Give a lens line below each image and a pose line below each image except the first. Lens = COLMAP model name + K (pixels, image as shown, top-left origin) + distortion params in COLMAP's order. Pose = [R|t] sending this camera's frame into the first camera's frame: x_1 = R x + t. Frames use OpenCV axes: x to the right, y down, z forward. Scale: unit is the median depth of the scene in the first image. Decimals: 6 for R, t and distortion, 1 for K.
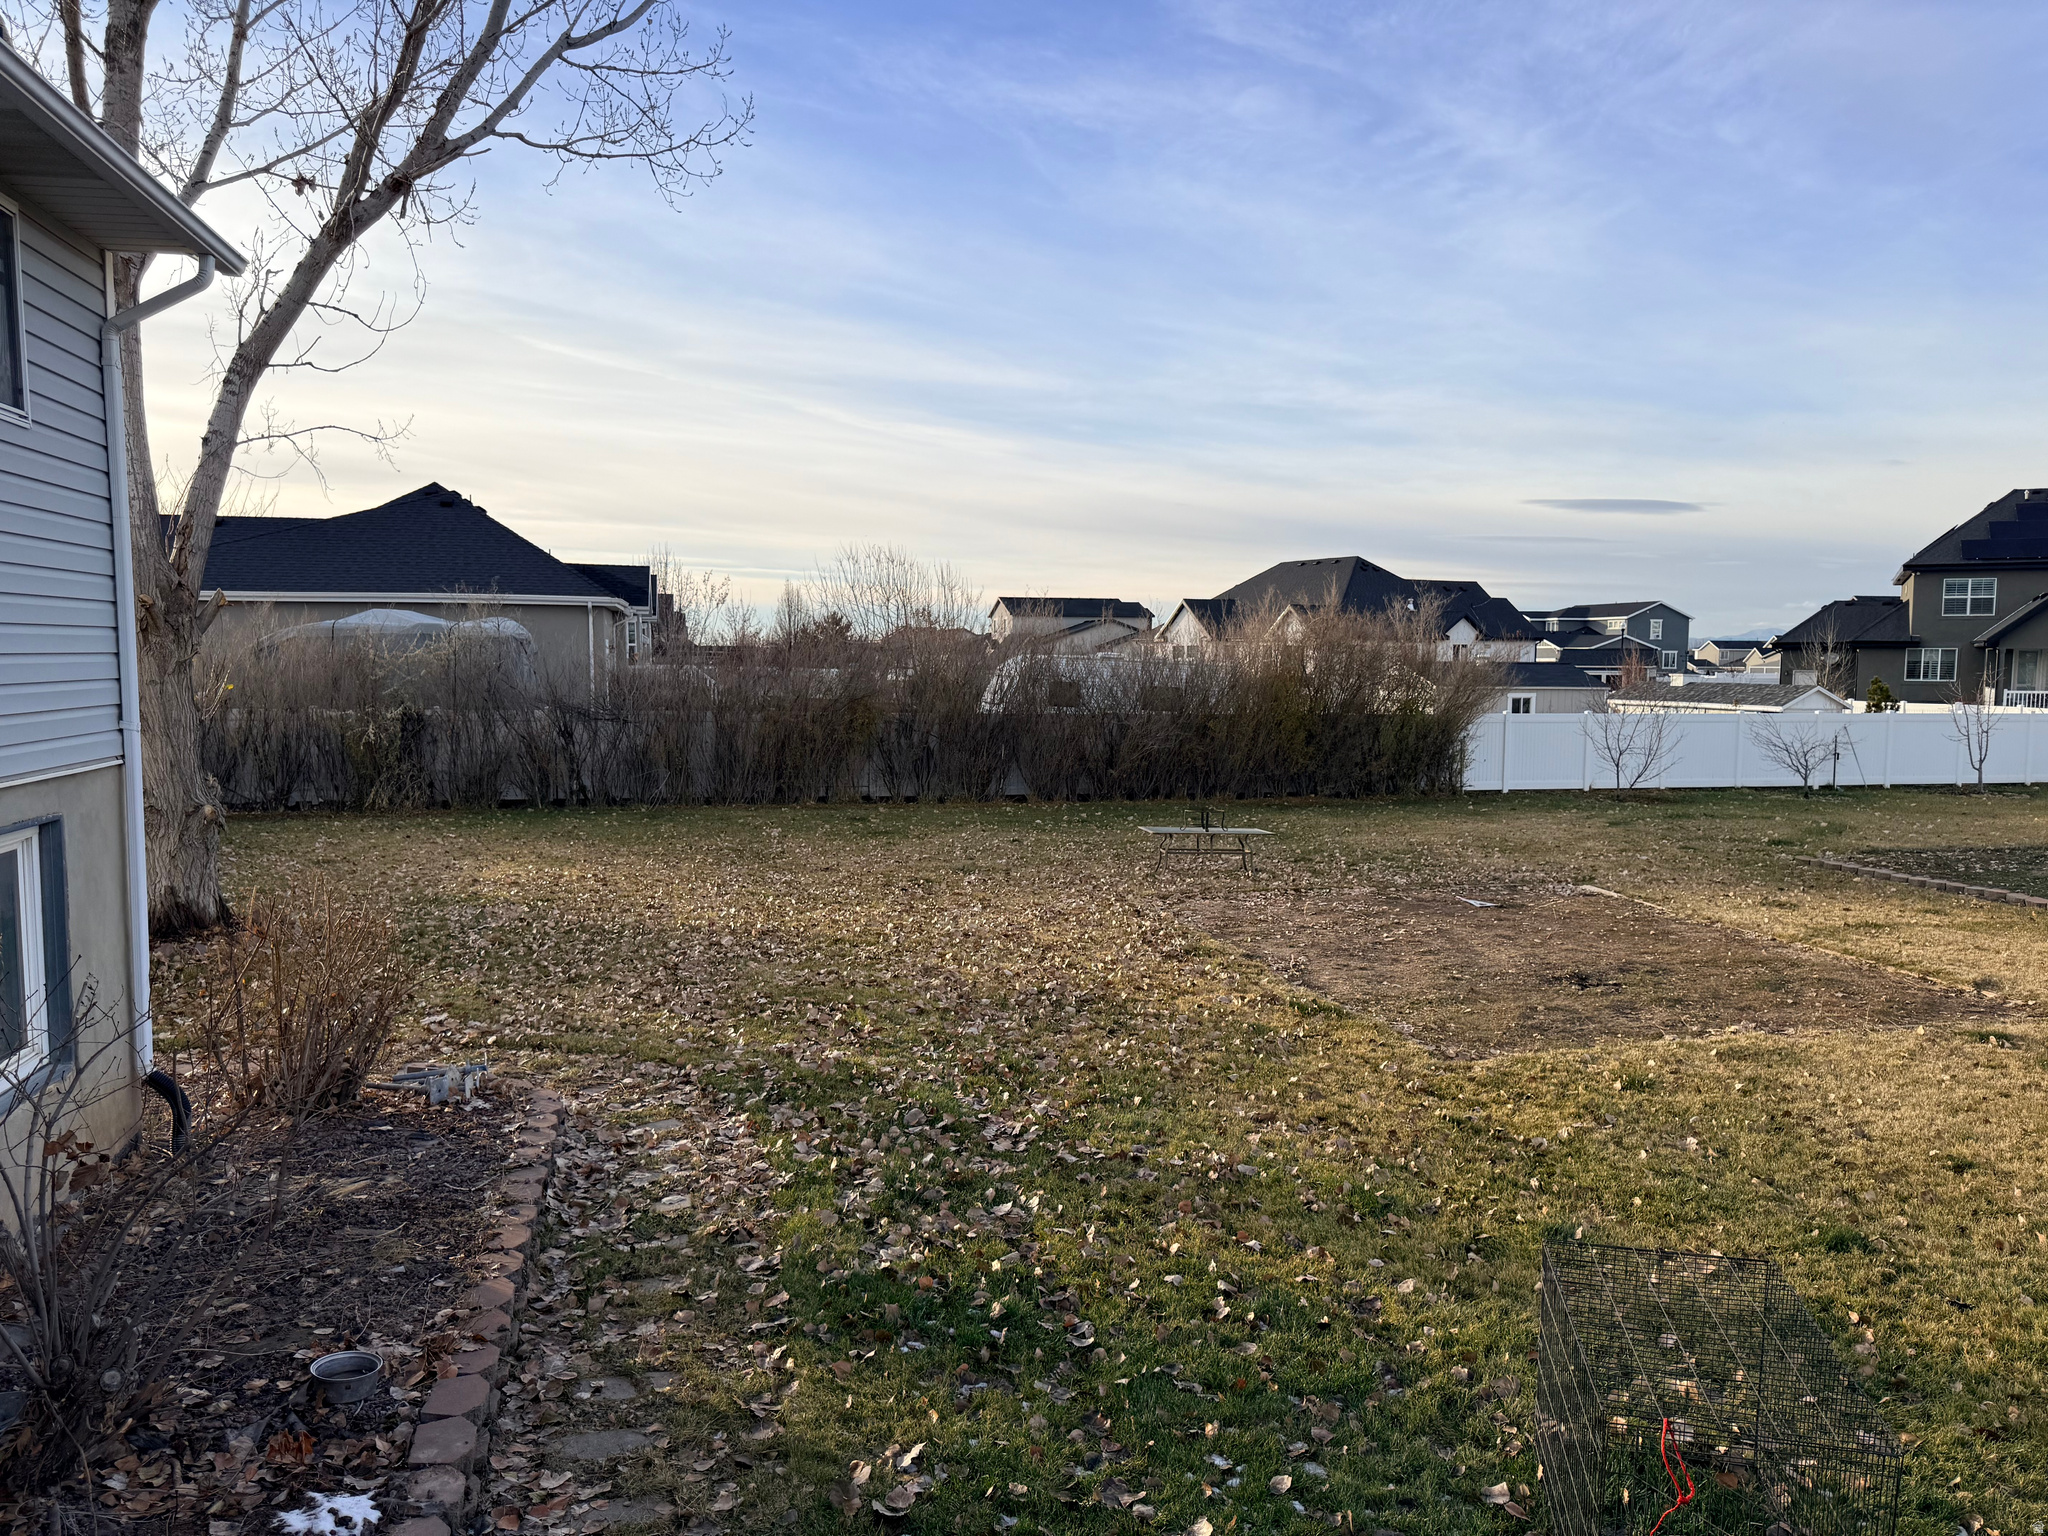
lens RADIAL K [[1436.0, 0, 1026.3], [0, 1436.0, 774.4], [0, 0, 1]] dist [0.005563, -0.005532]
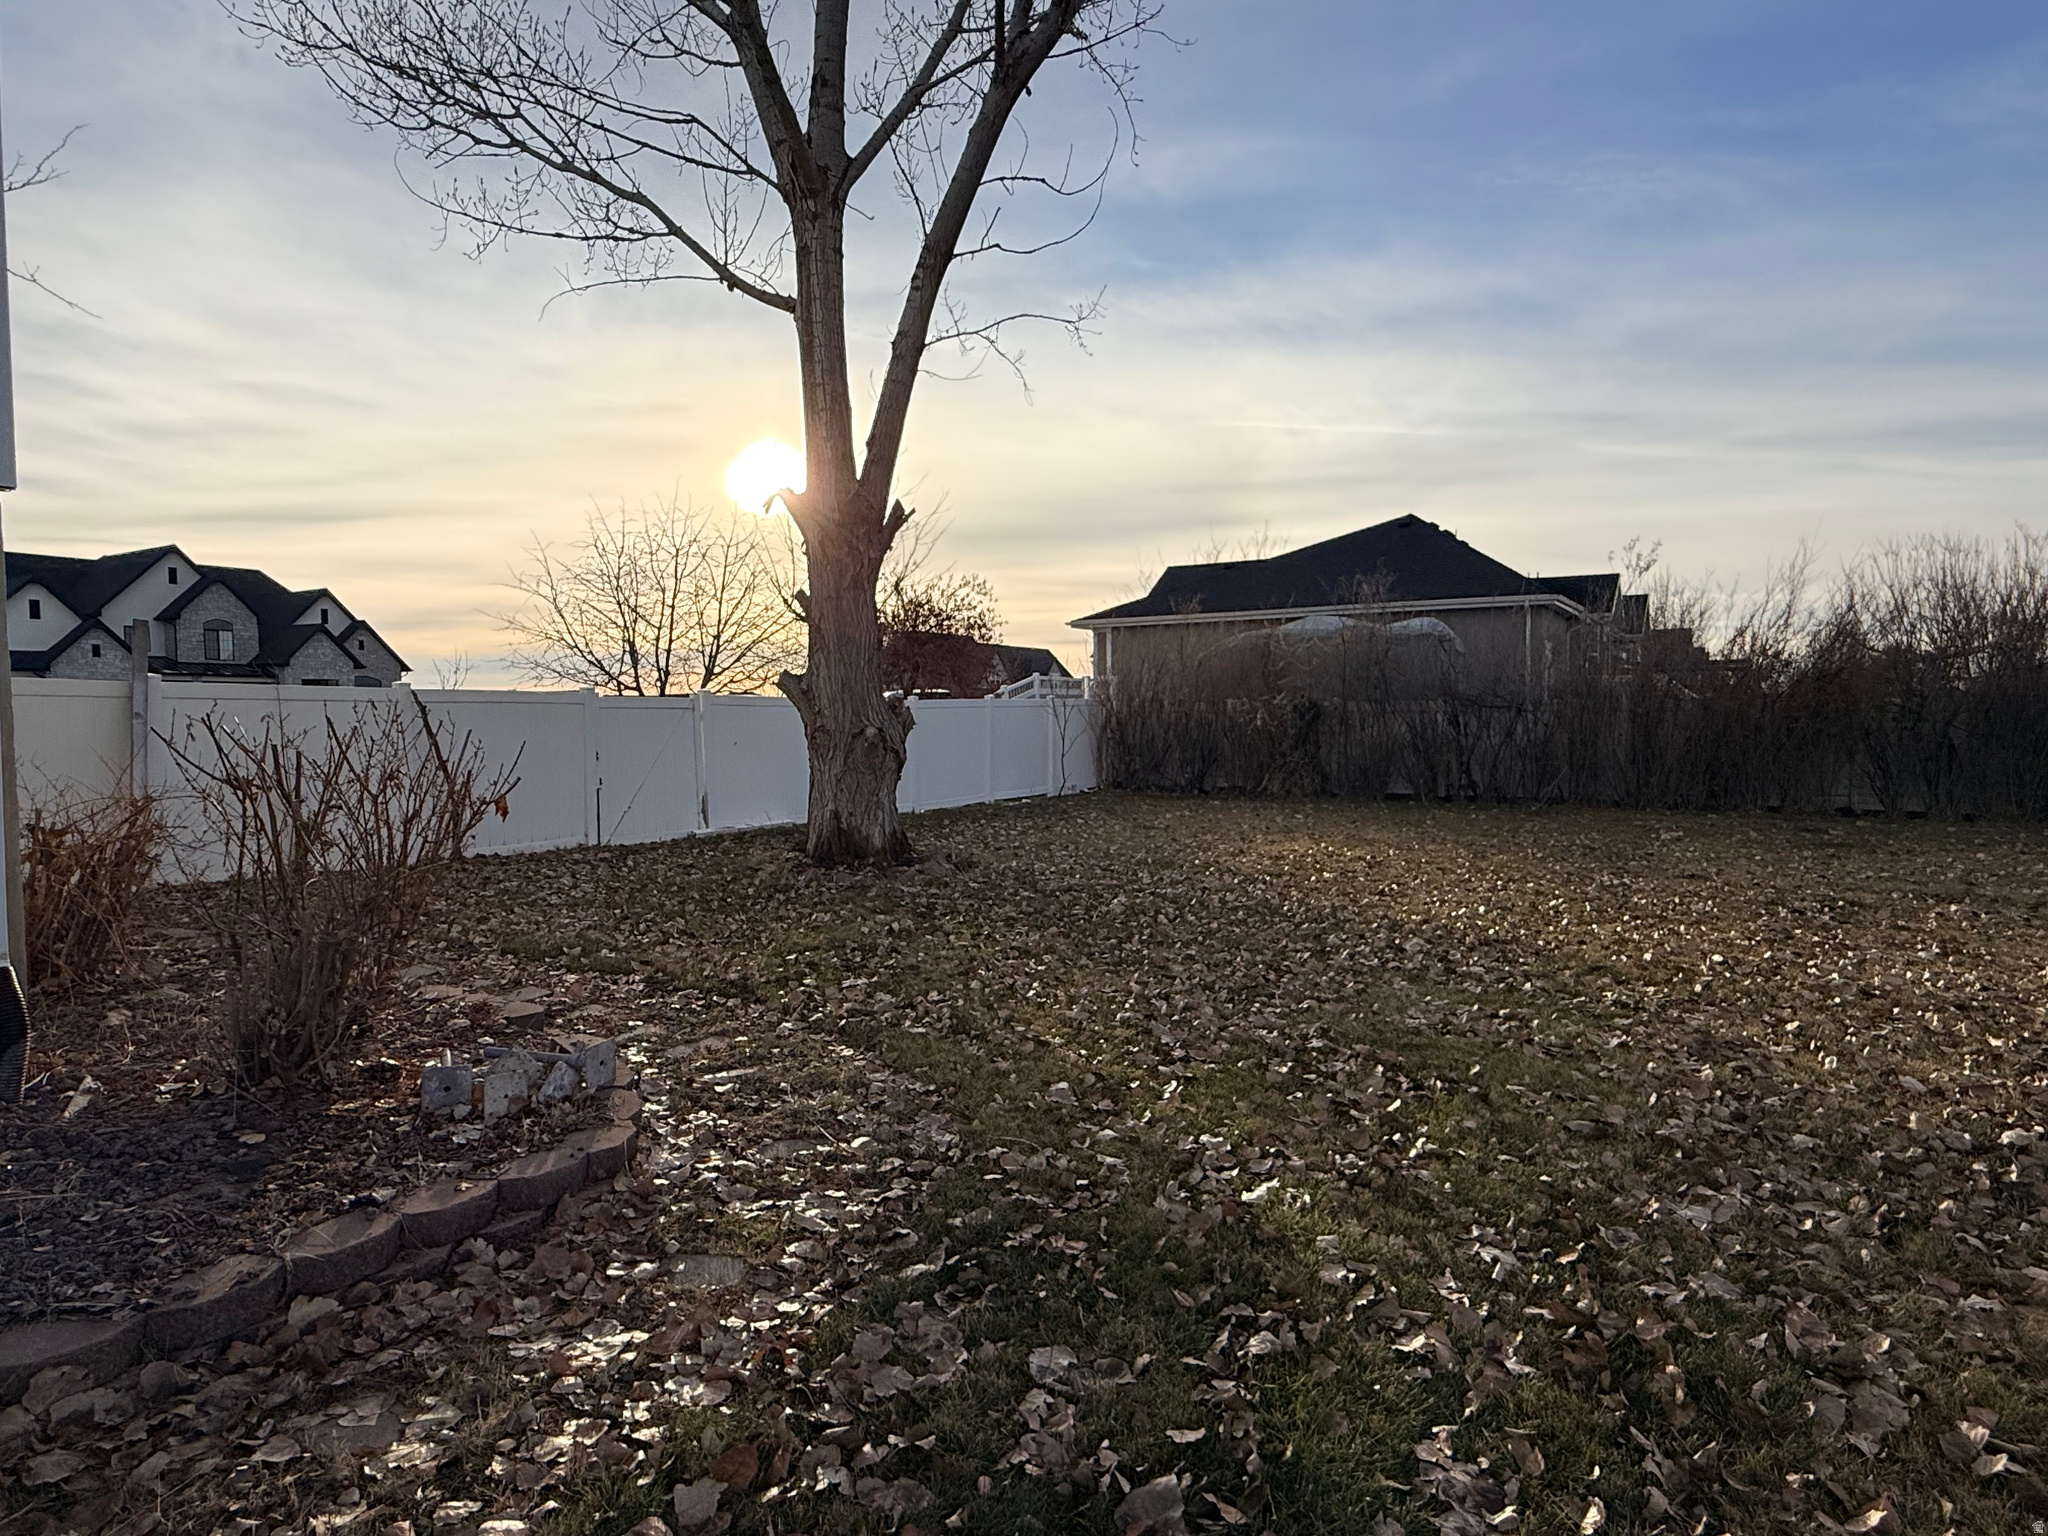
lens RADIAL K [[1190.1, 0, 1027.0], [0, 1190.1, 767.9], [0, 0, 1]] dist [0.001320, -0.000039]
pose [[0.710441, 0.021209, -0.703437, 0.028211], [-0.049439, 0.998580, -0.019823, 0.032975], [0.702018, 0.048860, 0.710482, 0.294880]]
